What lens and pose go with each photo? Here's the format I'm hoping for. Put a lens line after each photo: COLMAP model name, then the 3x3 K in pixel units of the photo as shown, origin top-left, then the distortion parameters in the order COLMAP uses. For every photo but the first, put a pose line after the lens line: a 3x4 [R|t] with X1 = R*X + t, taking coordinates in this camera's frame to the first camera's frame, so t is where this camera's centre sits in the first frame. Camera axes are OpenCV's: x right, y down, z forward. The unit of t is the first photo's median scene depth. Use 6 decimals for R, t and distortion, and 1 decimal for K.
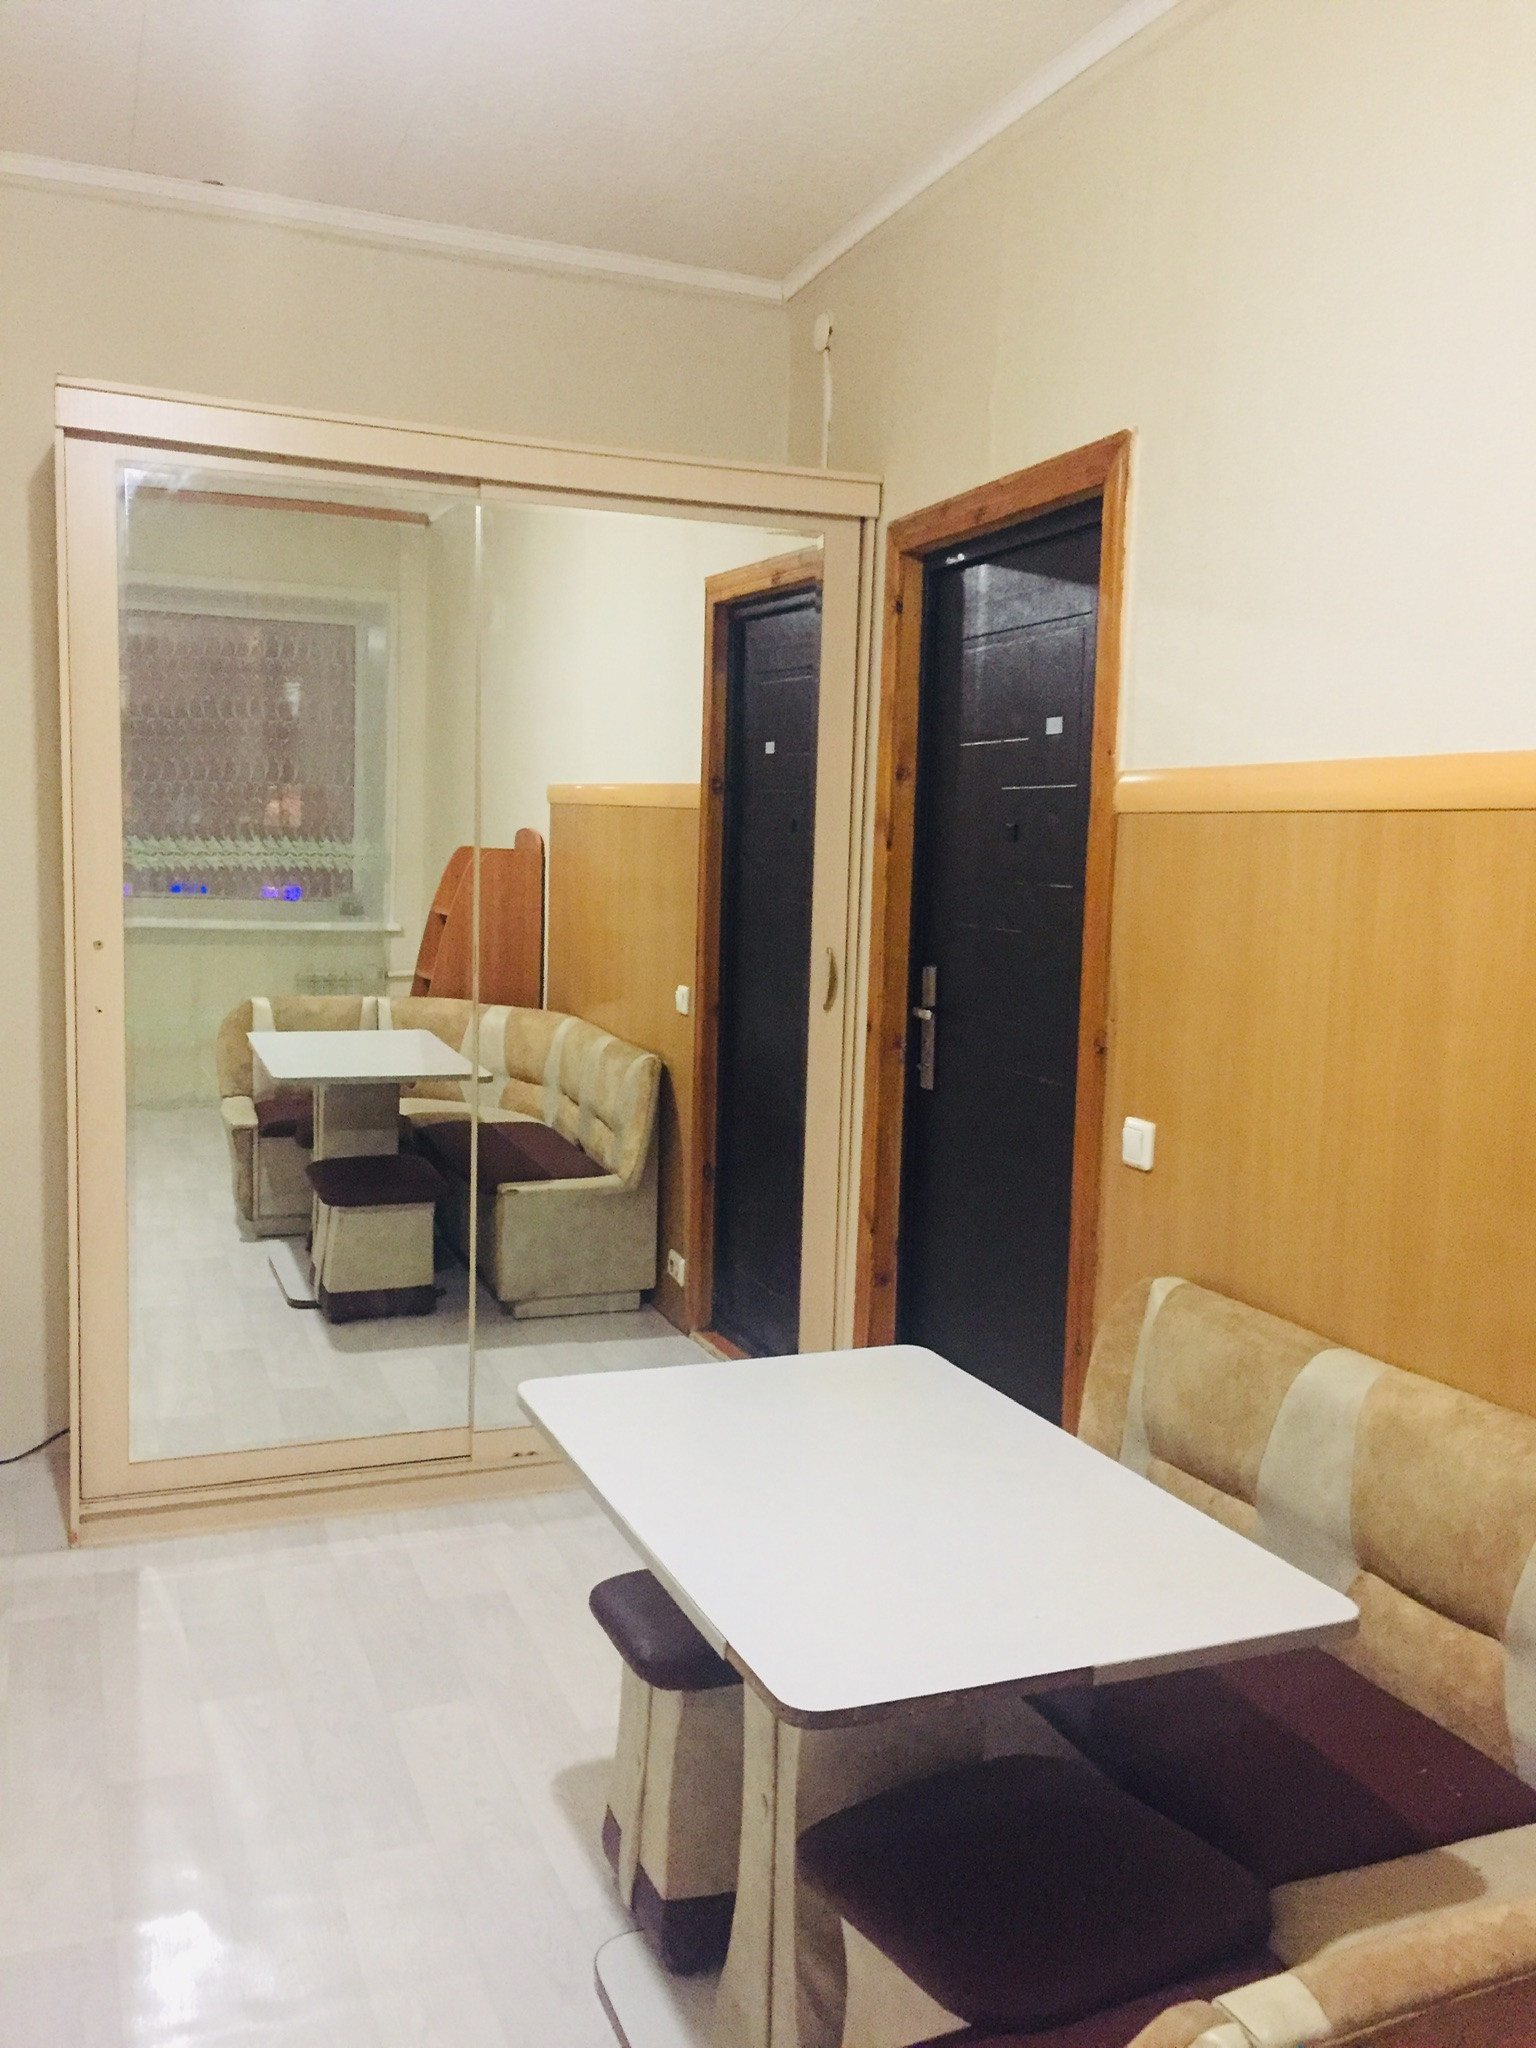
lens RADIAL K [[1746.0, 0, 769.8], [0, 1746.0, 1027.1], [0, 0, 1]] dist [0.075839, -0.092531]
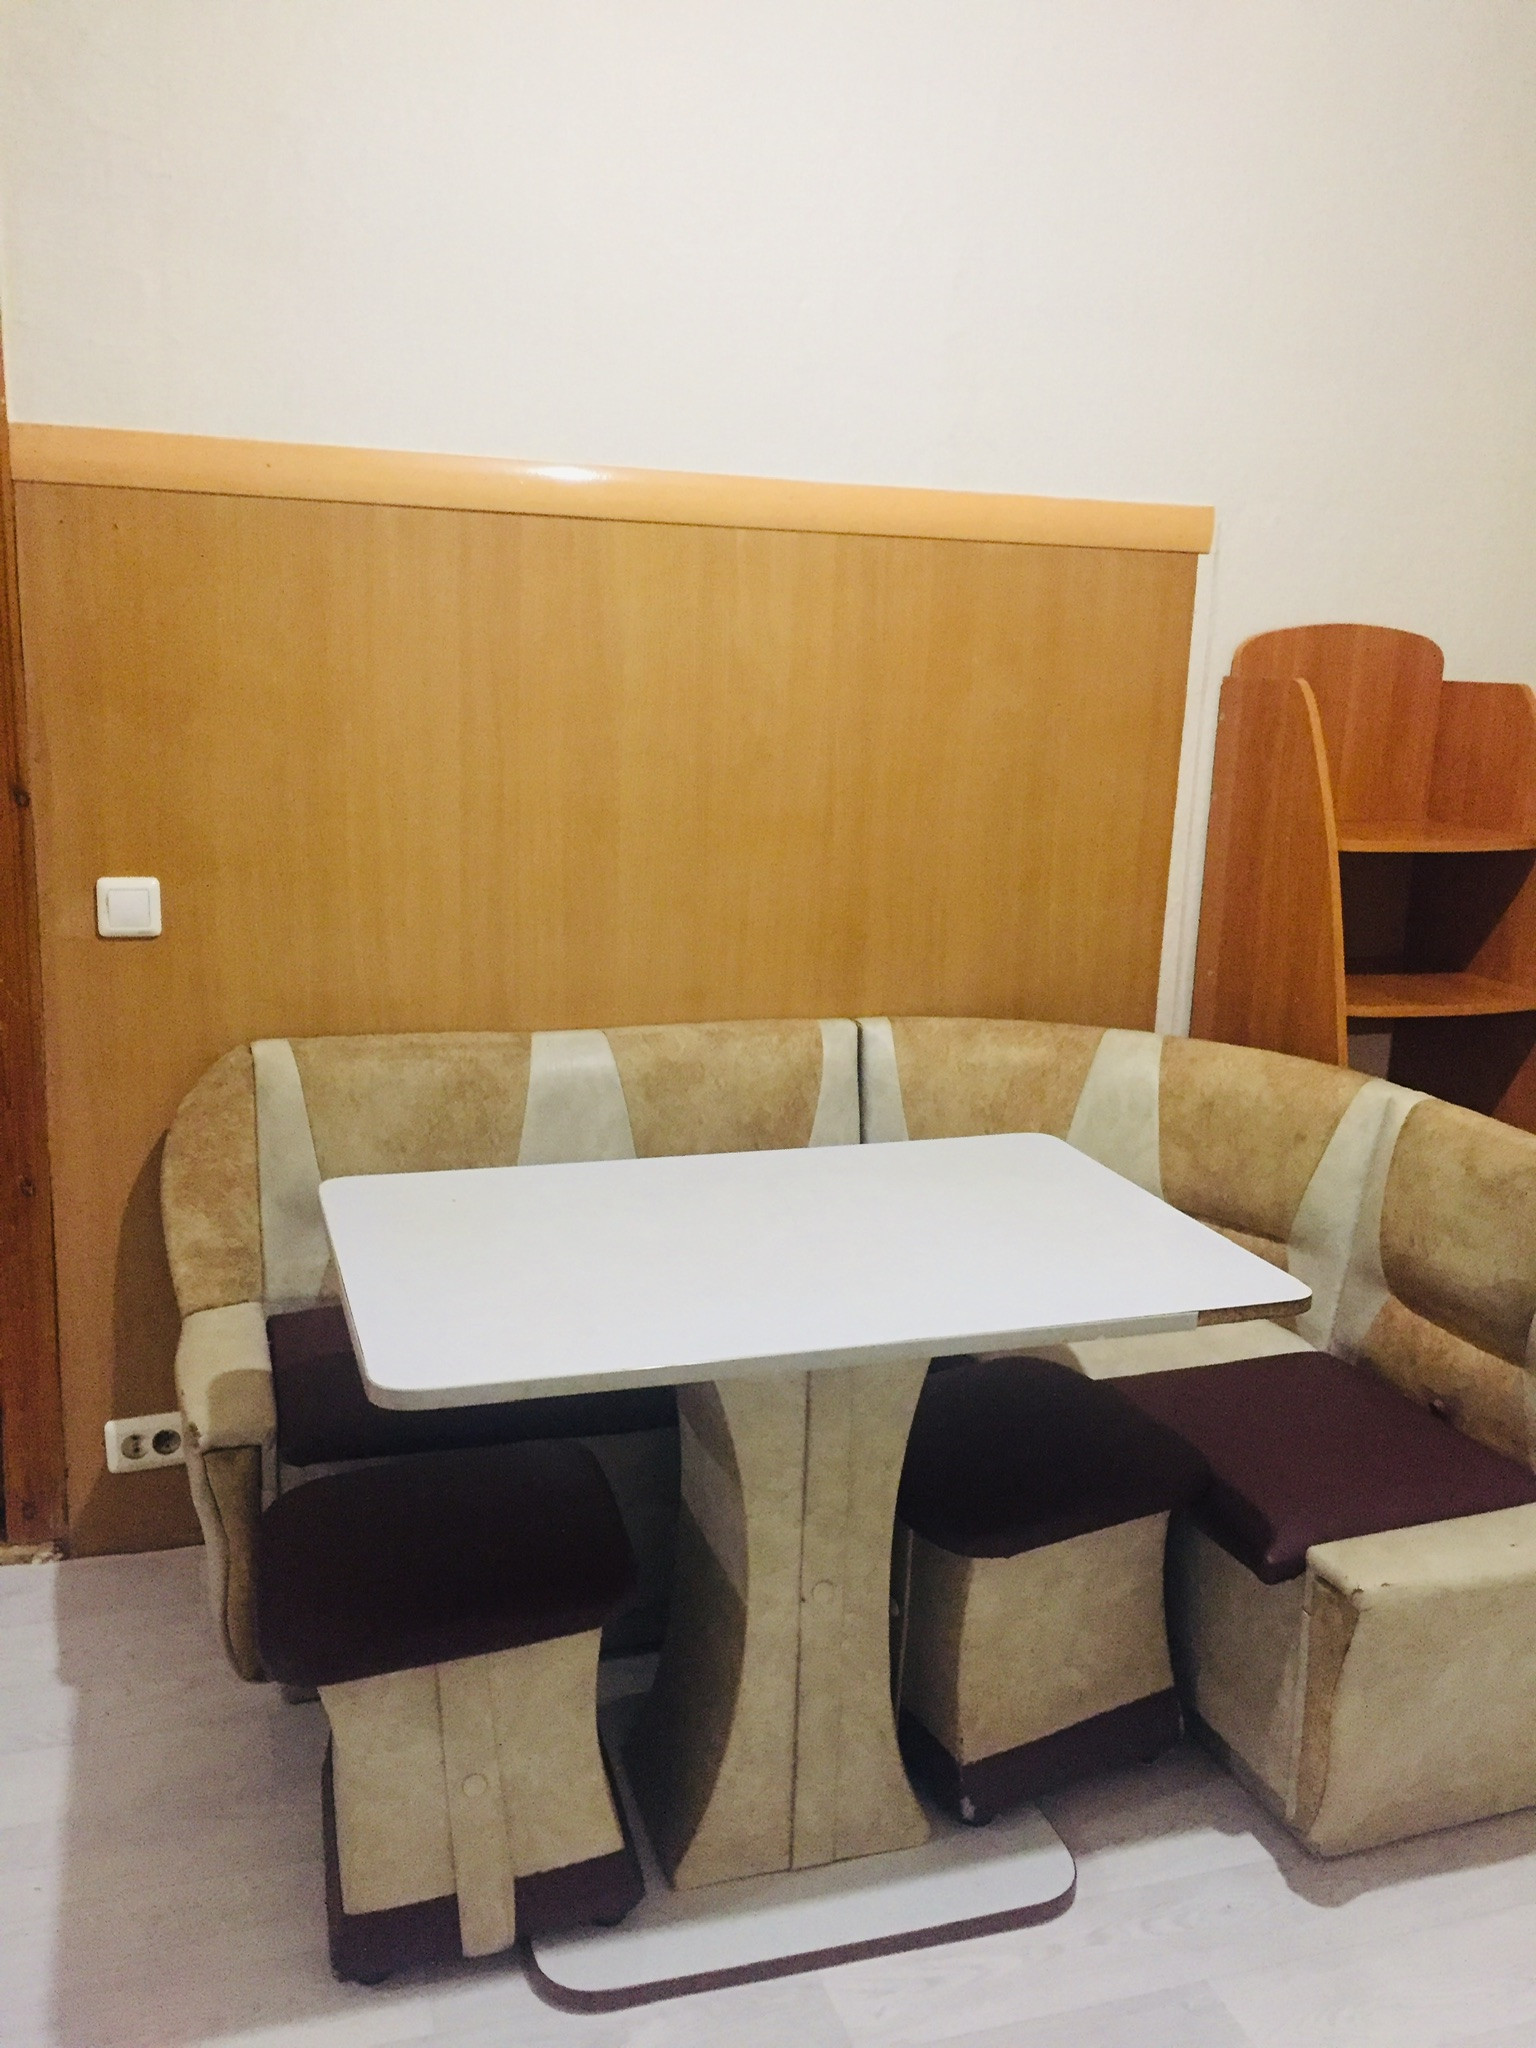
lens RADIAL K [[1746.0, 0, 762.9], [0, 1746.0, 1023.8], [0, 0, 1]] dist [0.075839, -0.092531]
pose [[0.074978, -0.250494, 0.965210, -0.447208], [0.067925, 0.966970, 0.245674, -0.048921], [-0.994869, 0.047141, 0.089516, 0.492795]]
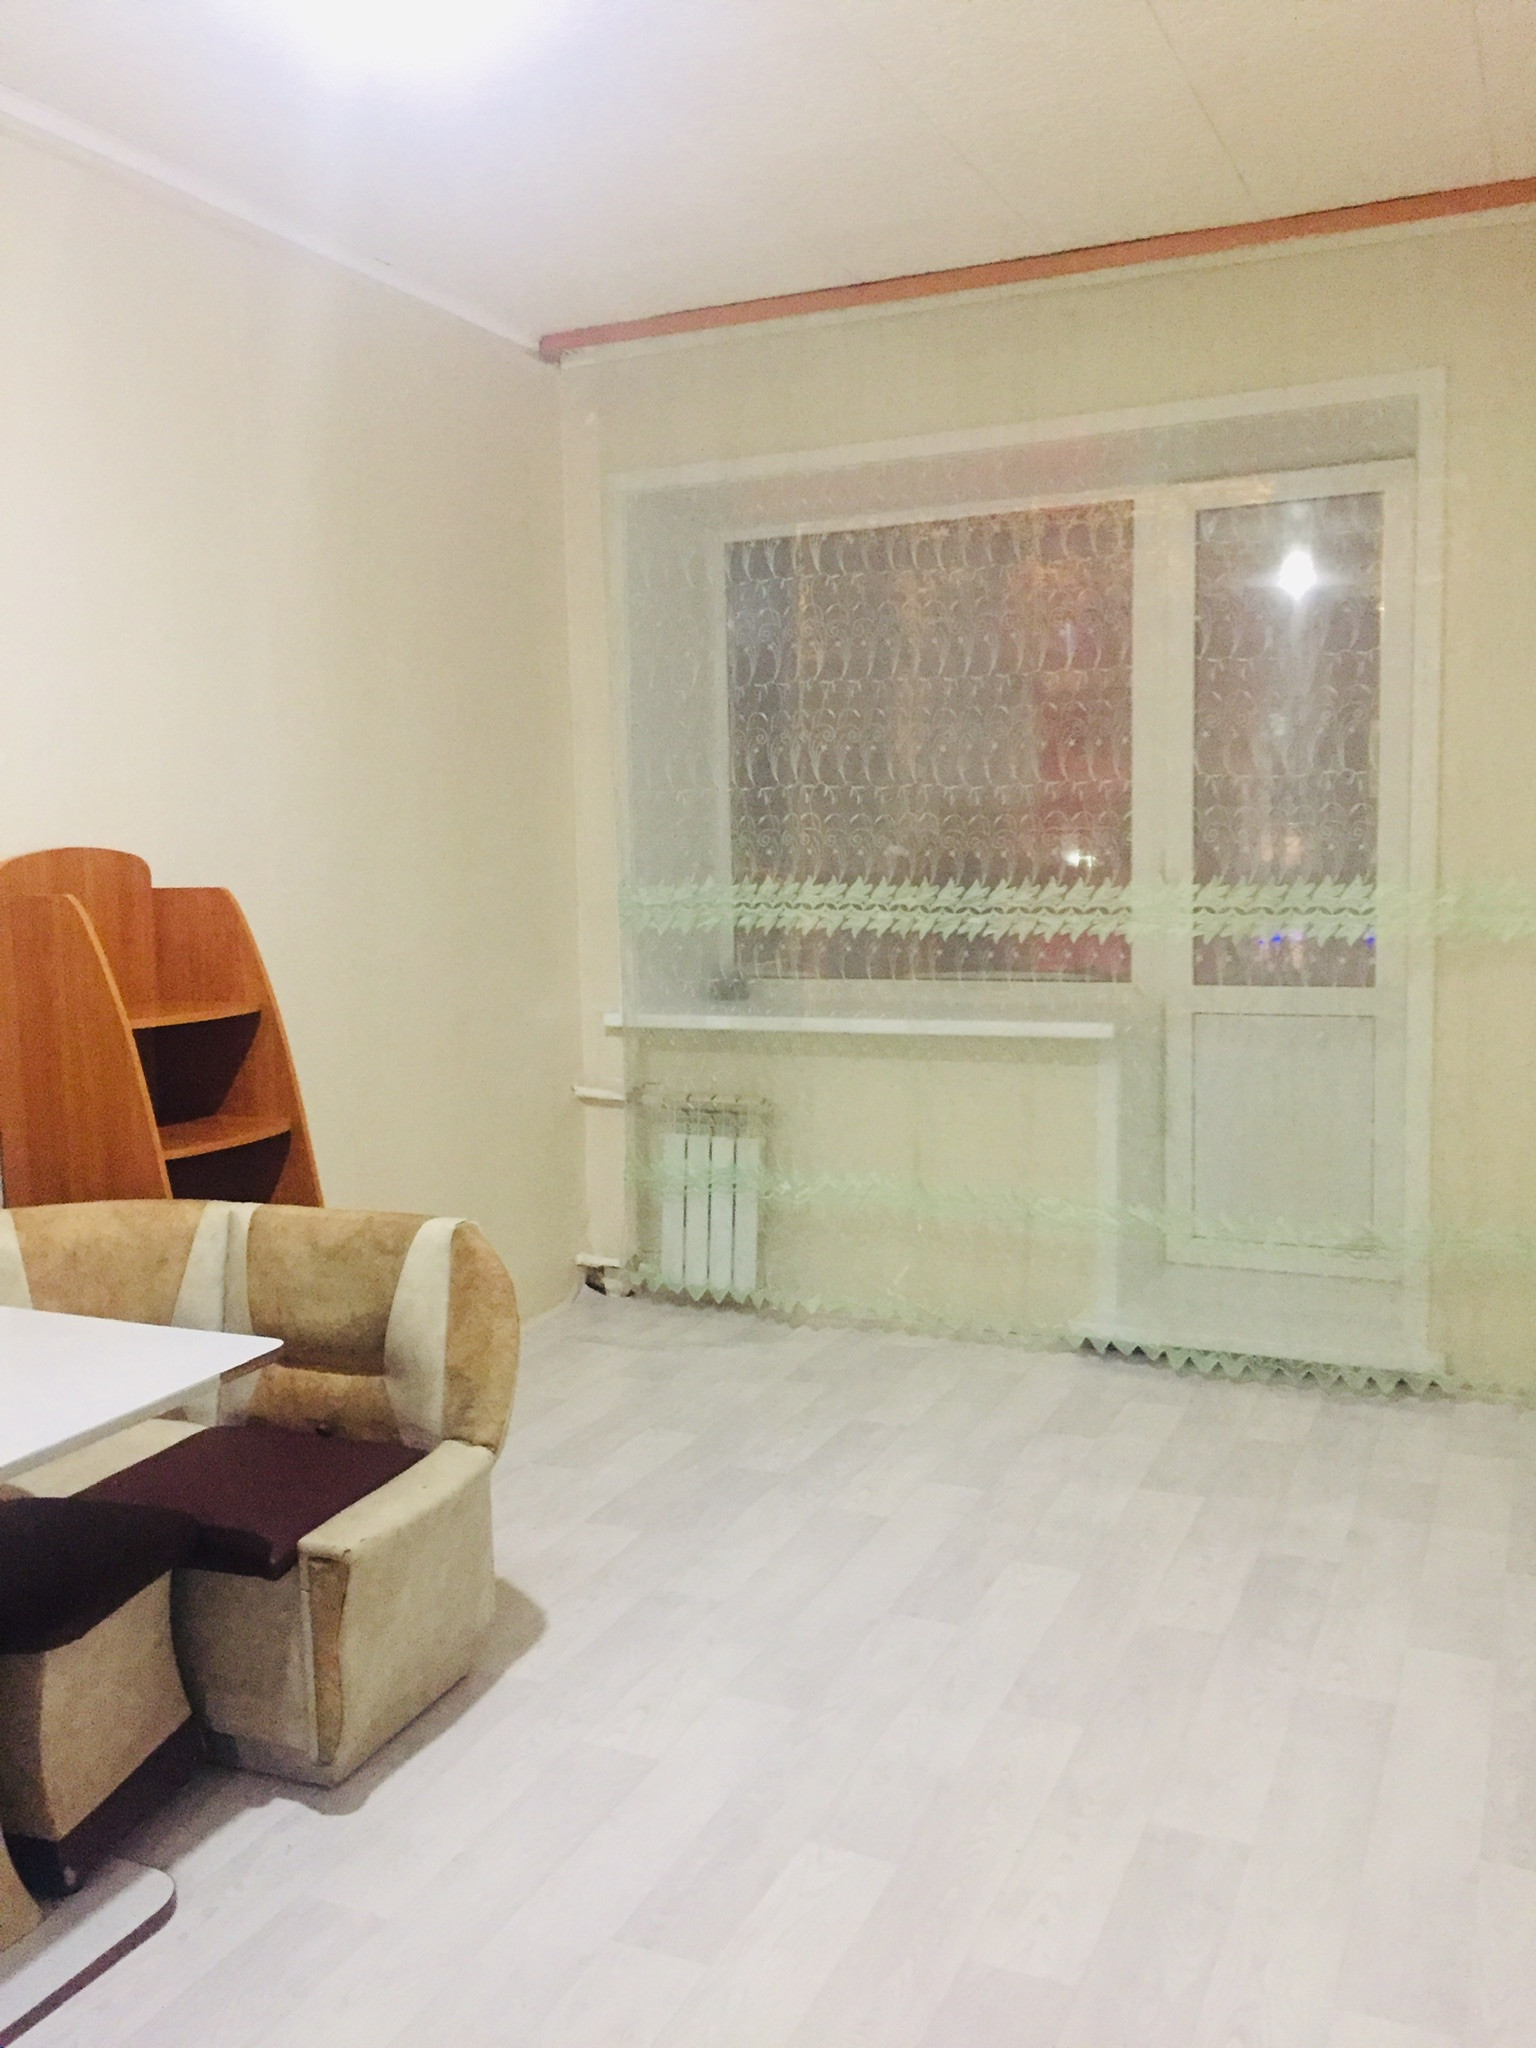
lens RADIAL K [[1746.0, 0, 770.4], [0, 1746.0, 1025.7], [0, 0, 1]] dist [0.075839, -0.092531]
pose [[-0.688480, -0.102090, 0.718034, -0.567469], [0.066375, 0.977019, 0.202555, -0.082592], [-0.722211, 0.187114, -0.665882, 0.669459]]
